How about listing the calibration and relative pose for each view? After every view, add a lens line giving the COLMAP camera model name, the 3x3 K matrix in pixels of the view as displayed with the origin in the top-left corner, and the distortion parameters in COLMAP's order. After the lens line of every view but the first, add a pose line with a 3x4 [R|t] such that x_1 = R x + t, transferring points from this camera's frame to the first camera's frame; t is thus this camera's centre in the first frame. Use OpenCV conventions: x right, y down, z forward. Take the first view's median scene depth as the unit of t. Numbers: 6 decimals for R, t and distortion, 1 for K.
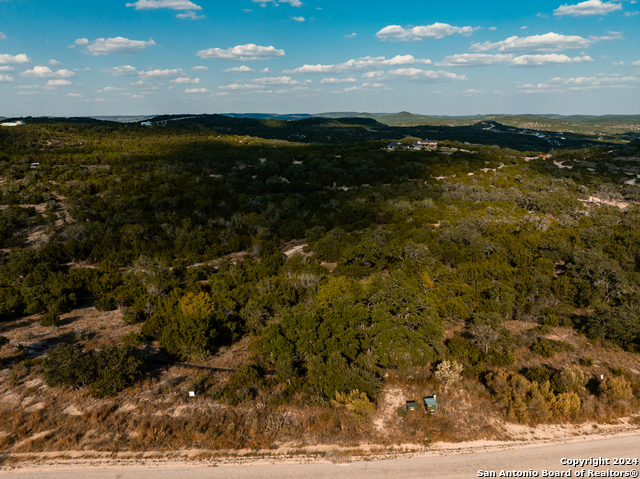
lens RADIAL K [[454.5, 0, 319.0], [0, 454.5, 239.1], [0, 0, 1]] dist [-0.041714, 0.010244]
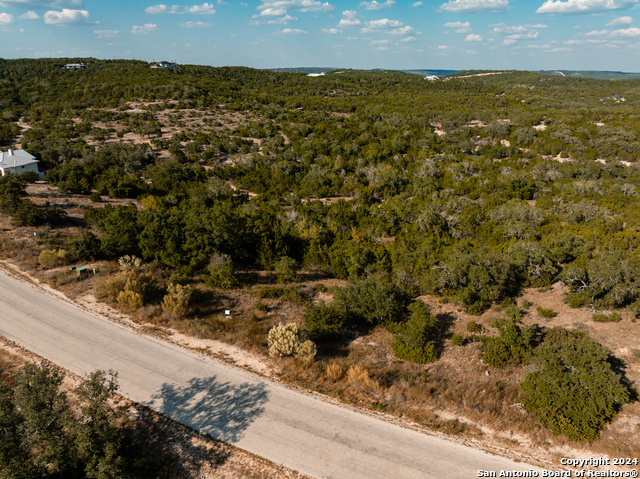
lens RADIAL K [[454.5, 0, 319.0], [0, 454.5, 239.1], [0, 0, 1]] dist [-0.041714, 0.010244]
pose [[0.785757, 0.224272, -0.576444, 1.665031], [-0.170738, 0.974386, 0.146360, -0.079765], [0.594504, -0.016583, 0.803922, 0.279929]]
